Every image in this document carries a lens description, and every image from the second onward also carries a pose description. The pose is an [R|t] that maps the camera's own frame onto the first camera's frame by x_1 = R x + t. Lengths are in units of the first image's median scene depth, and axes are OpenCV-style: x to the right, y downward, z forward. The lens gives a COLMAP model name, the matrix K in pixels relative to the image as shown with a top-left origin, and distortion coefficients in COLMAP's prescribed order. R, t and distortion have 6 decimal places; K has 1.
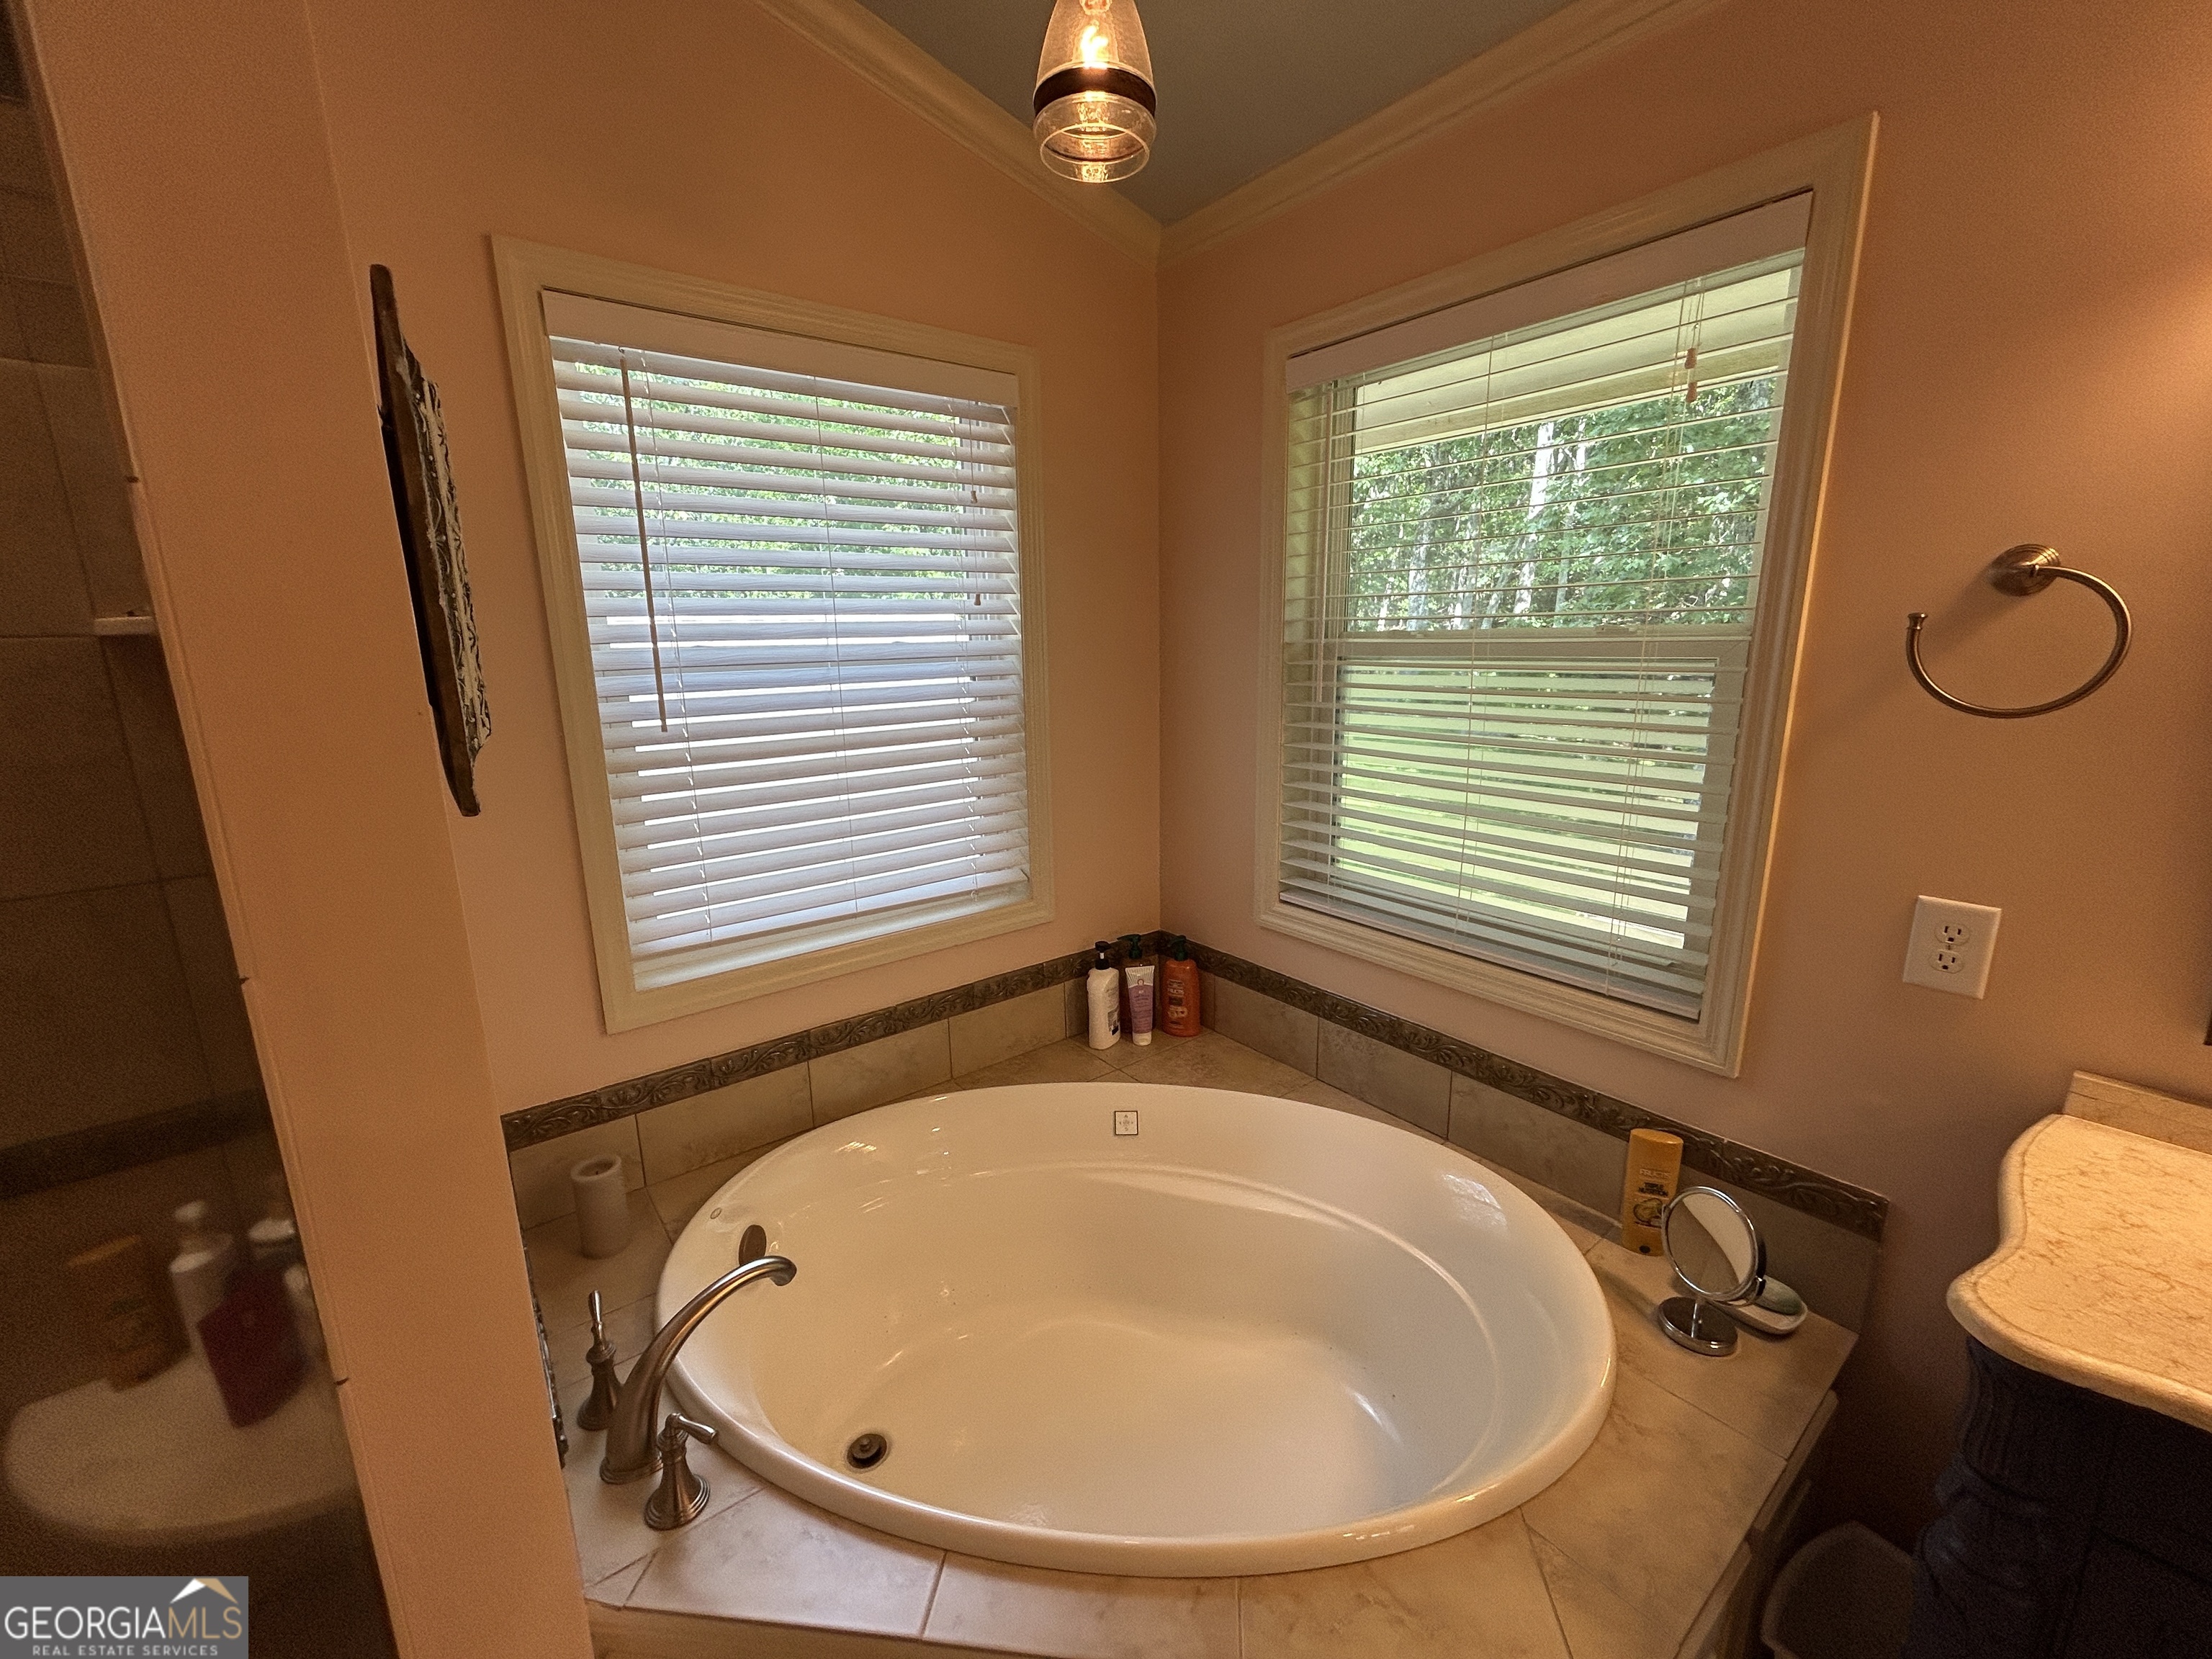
lens RADIAL K [[902.2, 0, 1106.0], [0, 902.2, 829.5], [0, 0, 1]] dist [-0.000594, 0.000644]
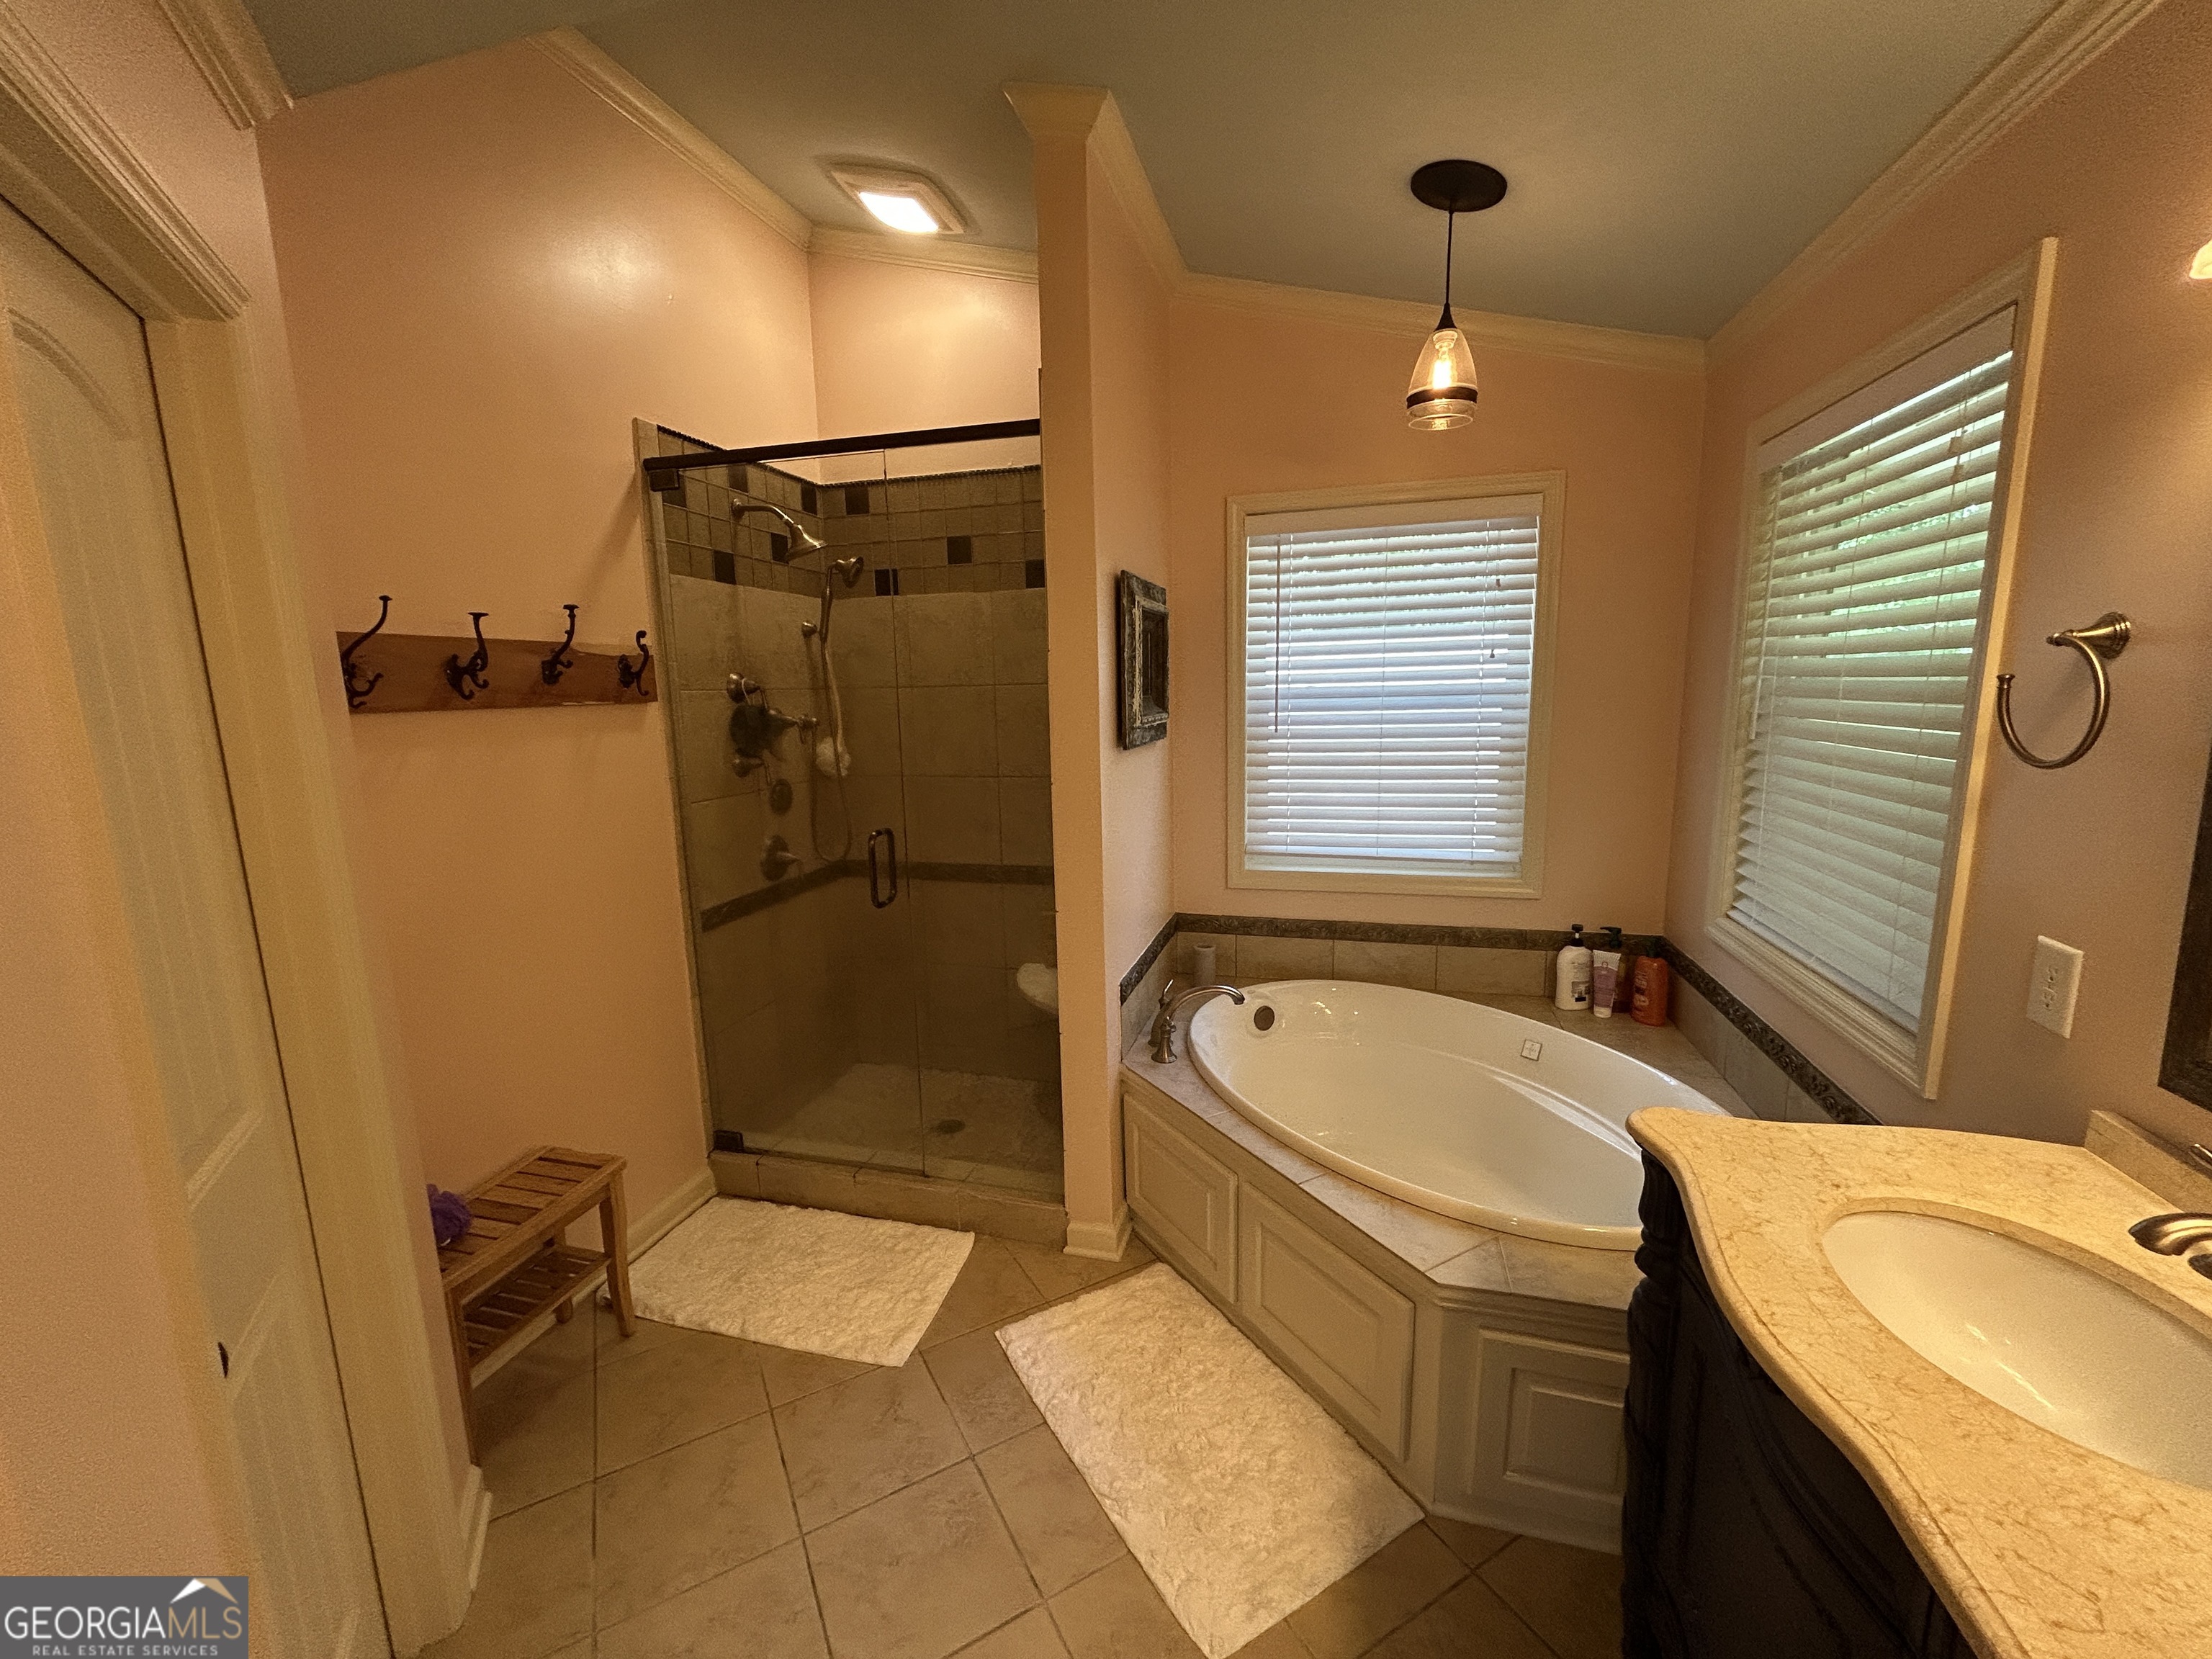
lens RADIAL K [[902.2, 0, 1106.0], [0, 902.2, 829.5], [0, 0, 1]] dist [-0.000594, 0.000644]
pose [[0.609586, 0.139437, -0.780360, 0.580529], [-0.161035, 0.985665, 0.050328, 0.040127], [0.776191, 0.094986, 0.623302, -0.306790]]
